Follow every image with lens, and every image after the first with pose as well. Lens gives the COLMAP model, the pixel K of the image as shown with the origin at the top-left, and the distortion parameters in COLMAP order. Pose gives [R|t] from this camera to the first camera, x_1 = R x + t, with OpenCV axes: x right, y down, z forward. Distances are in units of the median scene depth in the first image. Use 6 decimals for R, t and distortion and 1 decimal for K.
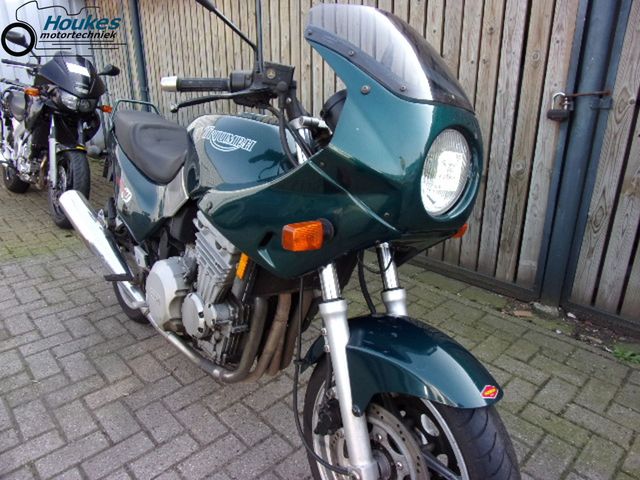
lens RADIAL K [[451.0, 0, 320.0], [0, 451.0, 240.0], [0, 0, 1]] dist [-0.066179, 0.036232]
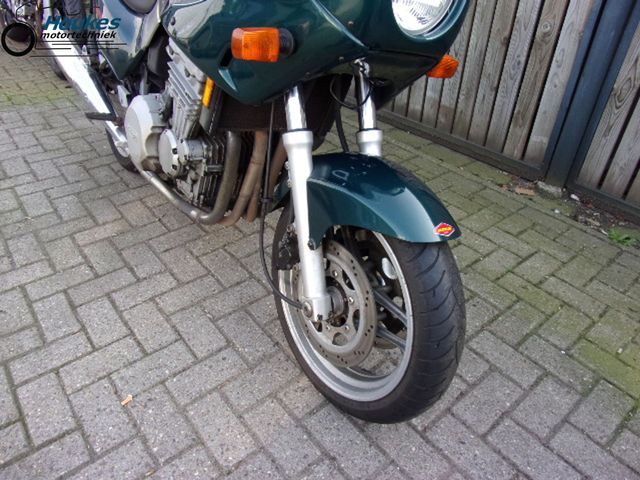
lens RADIAL K [[451.0, 0, 320.0], [0, 451.0, 240.0], [0, 0, 1]] dist [-0.066179, 0.036232]
pose [[0.996622, 0.074398, -0.034777, 0.085952], [-0.063251, 0.965459, 0.252762, 0.078305], [0.052381, -0.249708, 0.966903, 0.027849]]
